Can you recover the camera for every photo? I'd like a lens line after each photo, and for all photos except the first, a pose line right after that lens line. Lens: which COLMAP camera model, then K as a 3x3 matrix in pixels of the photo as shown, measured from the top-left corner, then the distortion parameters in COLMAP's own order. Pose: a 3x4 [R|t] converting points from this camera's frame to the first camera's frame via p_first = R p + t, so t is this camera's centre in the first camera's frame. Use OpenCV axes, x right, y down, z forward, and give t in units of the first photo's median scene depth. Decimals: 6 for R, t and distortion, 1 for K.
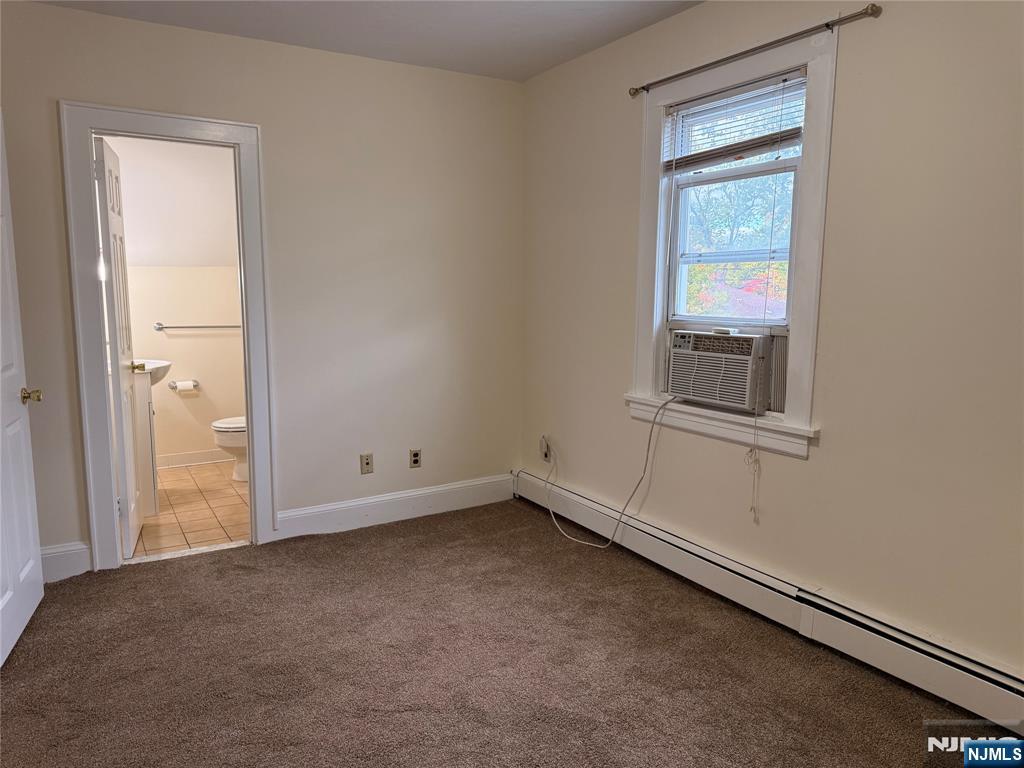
lens RADIAL K [[735.4, 0, 511.4], [0, 735.4, 386.8], [0, 0, 1]] dist [0.047541, -0.032922]
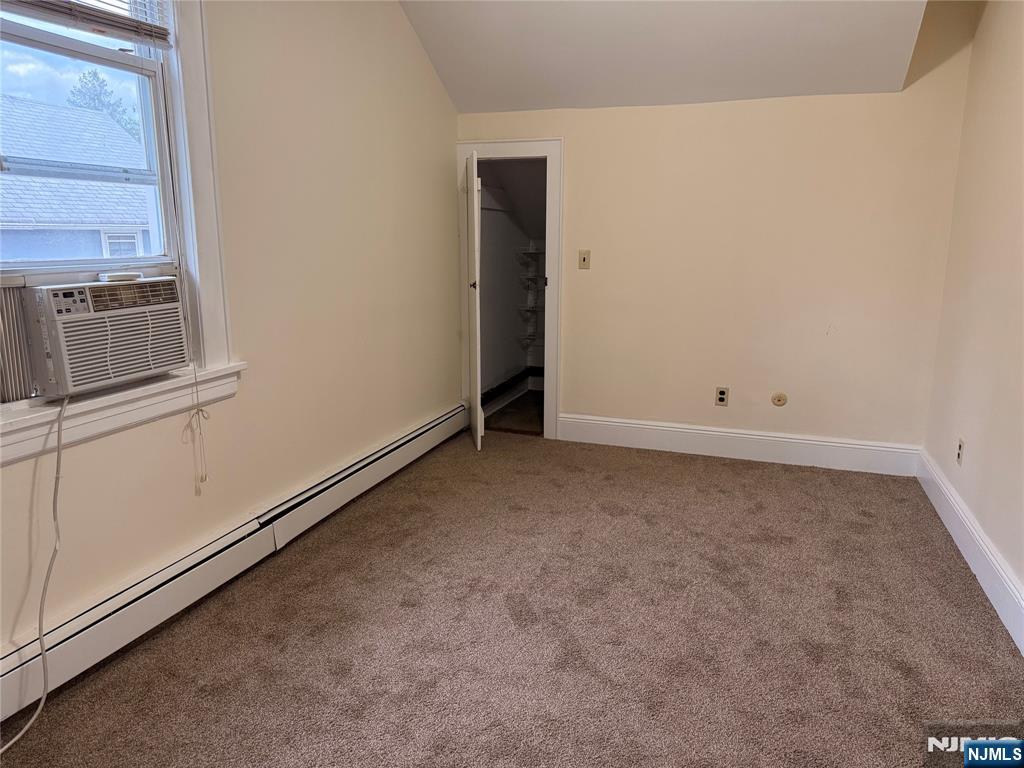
lens RADIAL K [[735.4, 0, 510.1], [0, 735.4, 385.3], [0, 0, 1]] dist [0.047541, -0.032922]
pose [[-0.644288, -0.158479, 0.748183, -0.520154], [0.098838, 0.952836, 0.286941, -0.146734], [-0.758370, 0.258821, -0.598237, 1.178764]]
